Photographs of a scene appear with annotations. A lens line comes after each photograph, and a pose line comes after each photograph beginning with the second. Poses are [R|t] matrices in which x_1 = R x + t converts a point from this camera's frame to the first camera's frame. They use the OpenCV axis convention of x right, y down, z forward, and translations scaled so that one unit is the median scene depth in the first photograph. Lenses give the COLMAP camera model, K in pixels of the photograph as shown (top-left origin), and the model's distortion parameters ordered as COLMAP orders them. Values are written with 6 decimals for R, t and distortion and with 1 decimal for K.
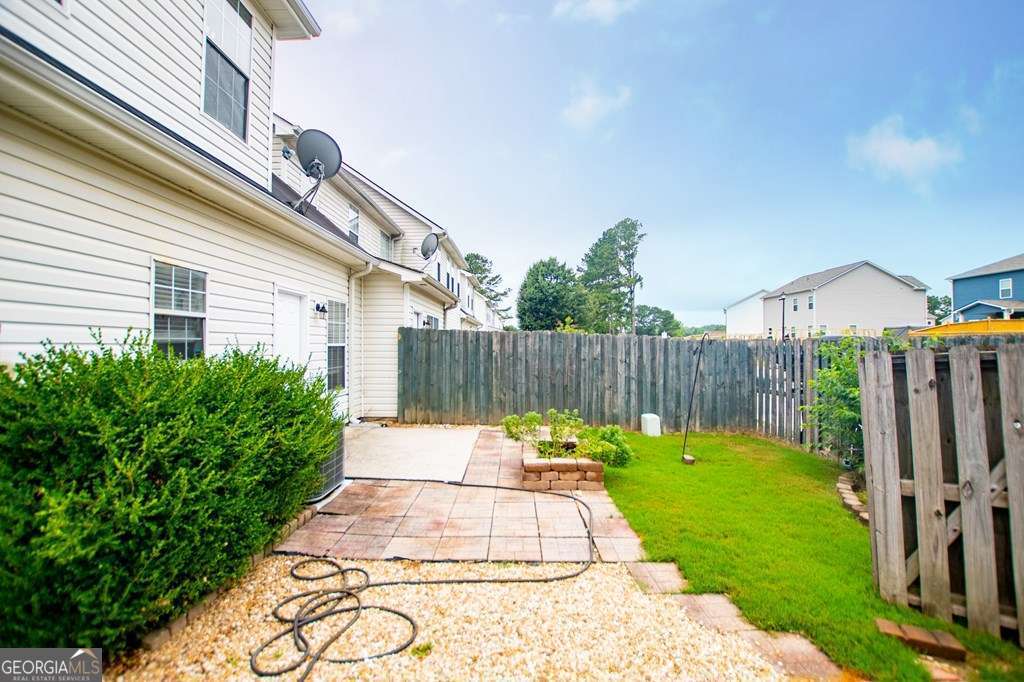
lens RADIAL K [[468.1, 0, 512.0], [0, 468.1, 341.0], [0, 0, 1]] dist [-0.023587, 0.000227]
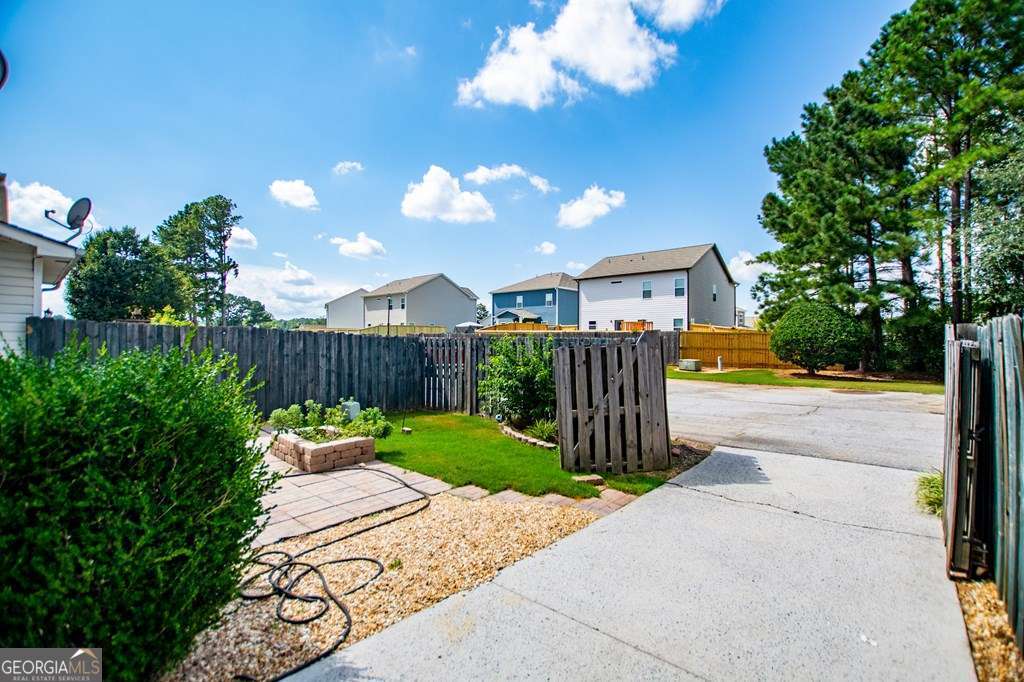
lens RADIAL K [[461.9, 0, 522.9], [0, 461.9, 337.8], [0, 0, 1]] dist [-0.011217, -0.000394]
pose [[0.650993, 0.004508, 0.759071, -0.290629], [-0.010310, 0.999943, 0.002903, -0.007216], [-0.759014, -0.009716, 0.651002, -0.054717]]
